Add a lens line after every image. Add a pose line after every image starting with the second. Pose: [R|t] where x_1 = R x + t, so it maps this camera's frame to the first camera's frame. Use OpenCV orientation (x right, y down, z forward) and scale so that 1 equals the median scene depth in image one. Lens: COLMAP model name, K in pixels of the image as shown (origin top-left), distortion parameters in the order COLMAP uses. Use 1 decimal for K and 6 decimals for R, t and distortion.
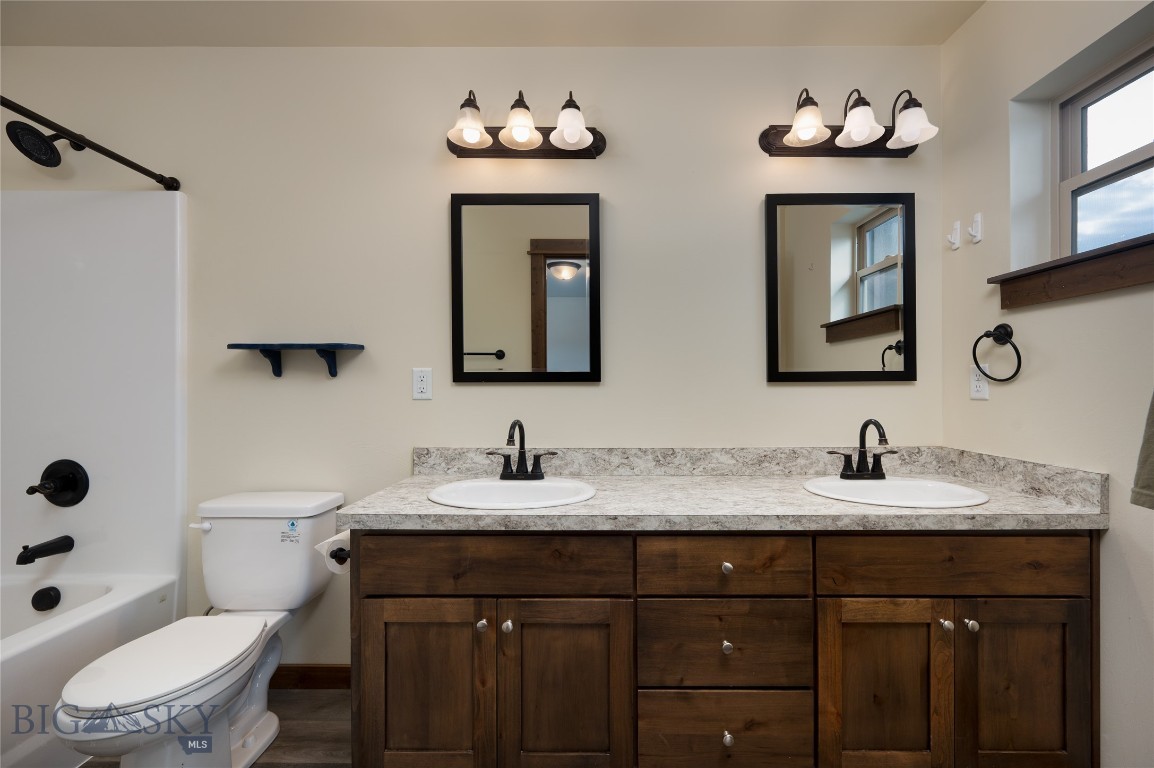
lens RADIAL K [[466.7, 0, 602.2], [0, 466.7, 386.8], [0, 0, 1]] dist [-0.001179, -0.000048]
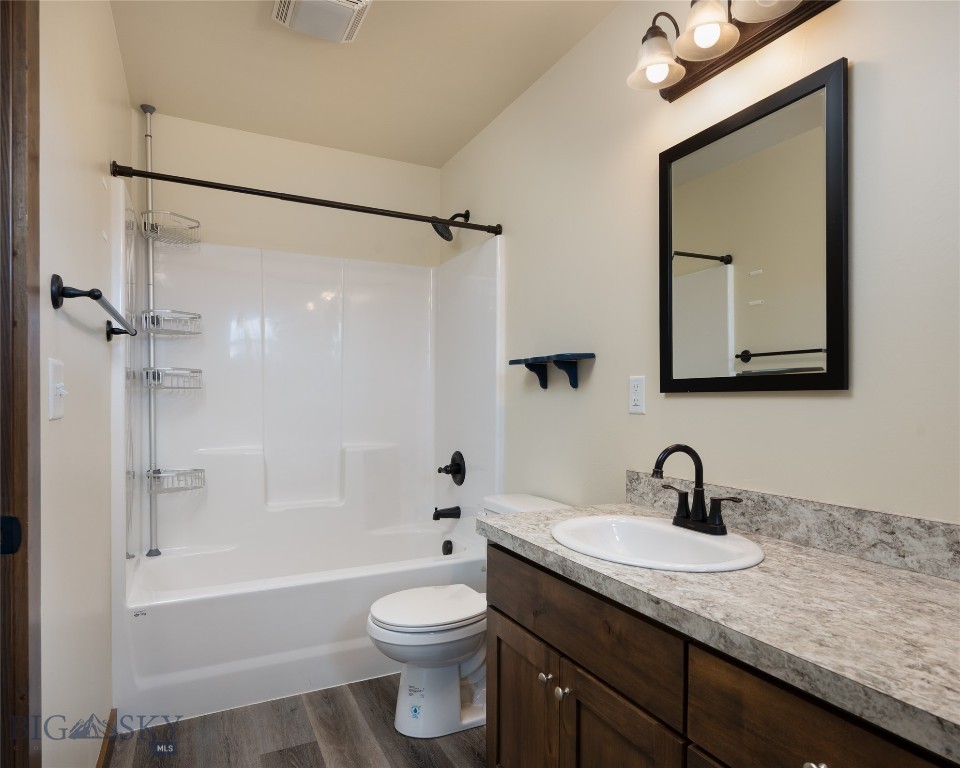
lens RADIAL K [[595.4, 0, 481.7], [0, 595.4, 402.0], [0, 0, 1]] dist [0.000361, 0.000330]
pose [[0.443351, 0.006057, -0.896328, 0.481367], [0.003061, 0.999961, 0.008271, -0.003431], [0.896343, -0.006411, 0.443315, 0.302478]]
